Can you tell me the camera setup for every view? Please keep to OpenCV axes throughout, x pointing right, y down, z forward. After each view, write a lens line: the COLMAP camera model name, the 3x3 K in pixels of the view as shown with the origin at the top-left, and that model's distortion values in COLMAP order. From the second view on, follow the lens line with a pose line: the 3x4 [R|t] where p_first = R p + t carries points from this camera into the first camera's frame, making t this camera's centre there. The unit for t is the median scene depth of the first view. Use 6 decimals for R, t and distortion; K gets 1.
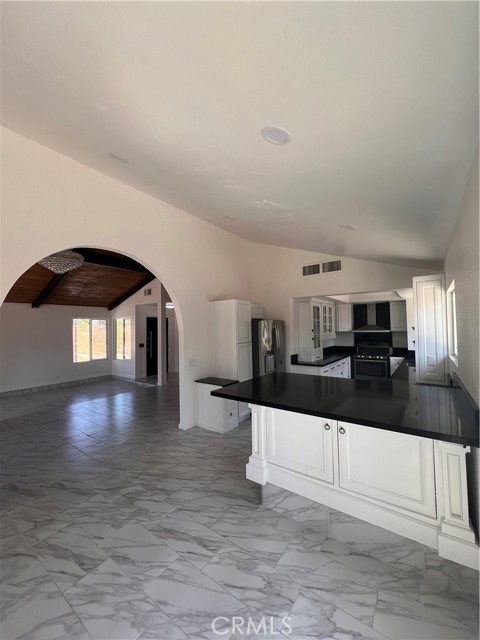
lens RADIAL K [[256.5, 0, 237.7], [0, 256.5, 322.8], [0, 0, 1]] dist [-0.004769, -0.000186]
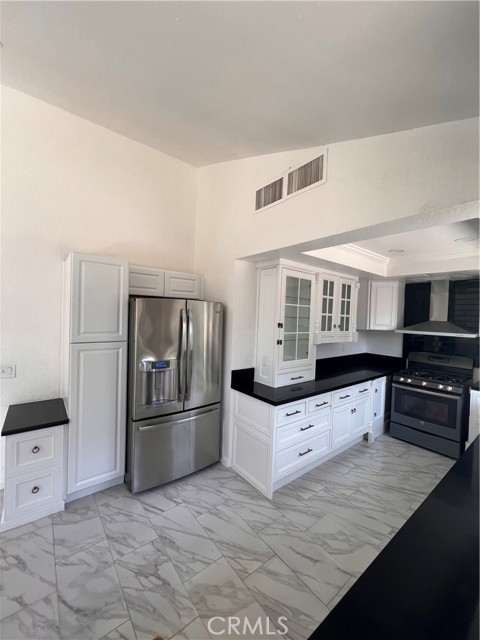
lens RADIAL K [[255.5, 0, 238.9], [0, 255.5, 319.0], [0, 0, 1]] dist [-0.004570, 0.000298]
pose [[0.963132, 0.059320, -0.262409, 0.374086], [-0.048924, 0.997743, 0.045983, -0.001262], [0.264545, -0.031450, 0.963860, 0.546453]]
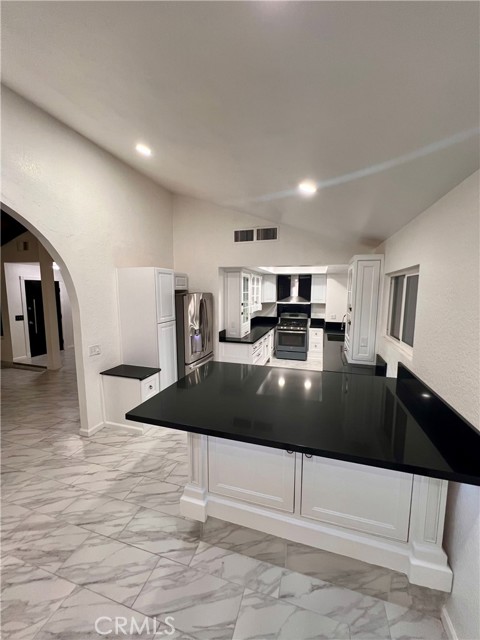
lens RADIAL K [[255.5, 0, 240.3], [0, 255.5, 320.6], [0, 0, 1]] dist [-0.004570, 0.000298]
pose [[0.943923, -0.018990, 0.329618, -0.018228], [-0.026633, 0.990712, 0.133345, -0.035695], [-0.329089, -0.134646, 0.934650, 0.153885]]
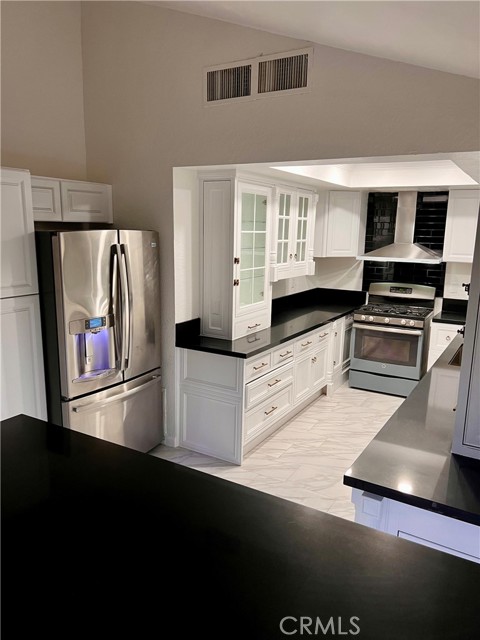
lens RADIAL K [[478.2, 0, 240.4], [0, 478.2, 318.9], [0, 0, 1]] dist [0.043655, -0.048228]
pose [[0.994268, 0.019184, 0.105180, 0.244383], [-0.041110, 0.976736, 0.210466, -0.037205], [-0.098695, -0.213584, 0.971927, 0.317772]]
